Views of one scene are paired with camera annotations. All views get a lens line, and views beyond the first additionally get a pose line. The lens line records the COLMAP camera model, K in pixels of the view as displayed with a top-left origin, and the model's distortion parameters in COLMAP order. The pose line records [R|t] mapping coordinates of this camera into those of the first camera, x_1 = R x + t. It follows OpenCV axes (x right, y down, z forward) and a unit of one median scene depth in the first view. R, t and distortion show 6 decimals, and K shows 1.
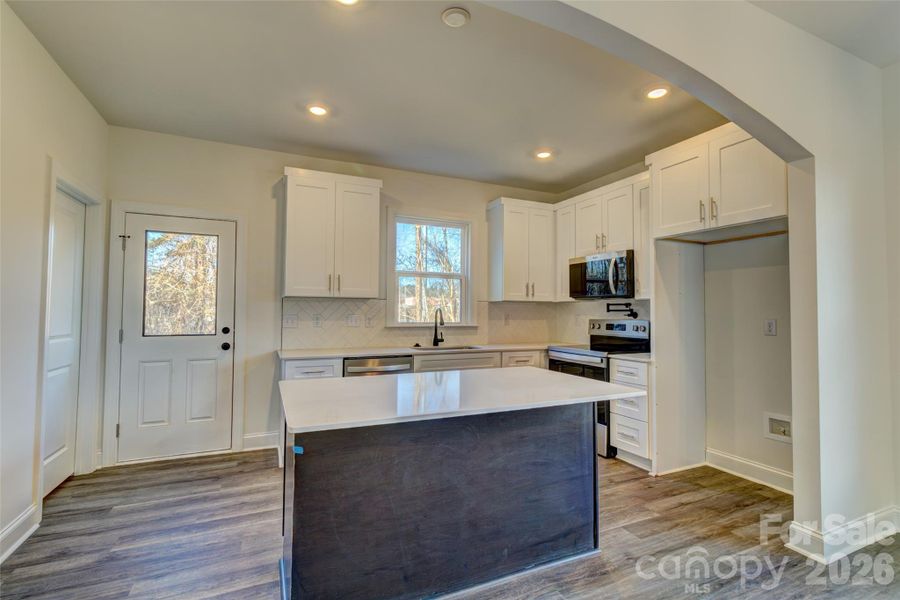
lens RADIAL K [[414.9, 0, 448.3], [0, 414.9, 298.6], [0, 0, 1]] dist [0.001040, 0.000242]
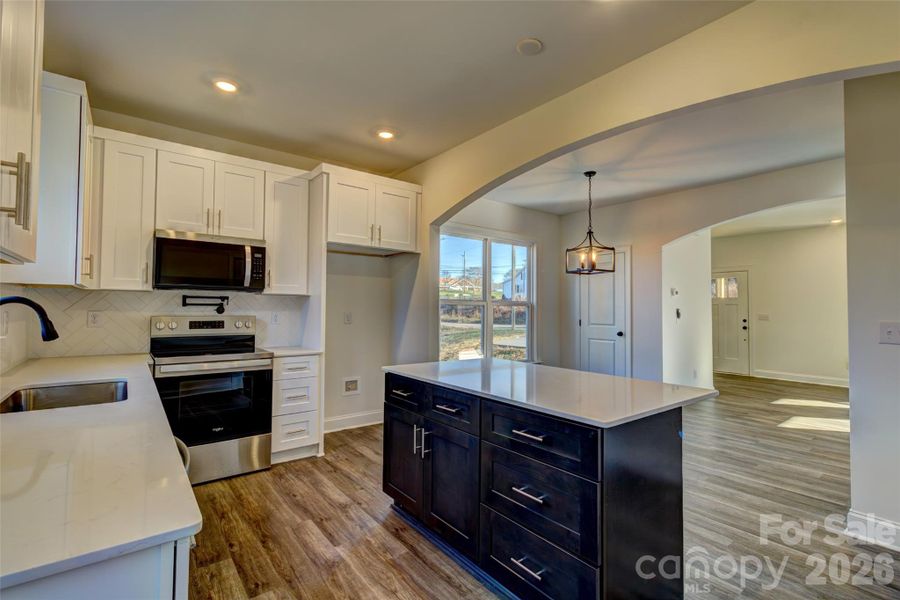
lens RADIAL K [[414.9, 0, 448.3], [0, 414.9, 298.6], [0, 0, 1]] dist [0.001040, 0.000242]
pose [[-0.234725, 0.016754, 0.971917, -0.517302], [-0.039568, 0.998858, -0.026775, 0.020319], [-0.971256, -0.044742, -0.233794, 0.741429]]
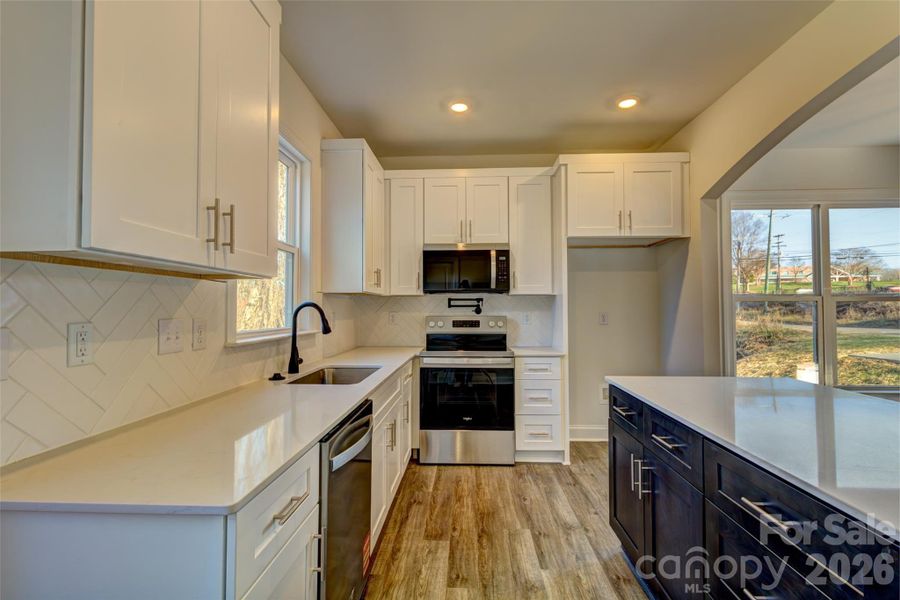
lens RADIAL K [[414.9, 0, 448.3], [0, 414.9, 298.6], [0, 0, 1]] dist [0.001040, 0.000242]
pose [[0.457366, 0.013757, 0.889172, -0.445824], [-0.021229, 0.999764, -0.004548, 0.017682], [-0.889025, -0.016796, 0.457550, 0.622094]]
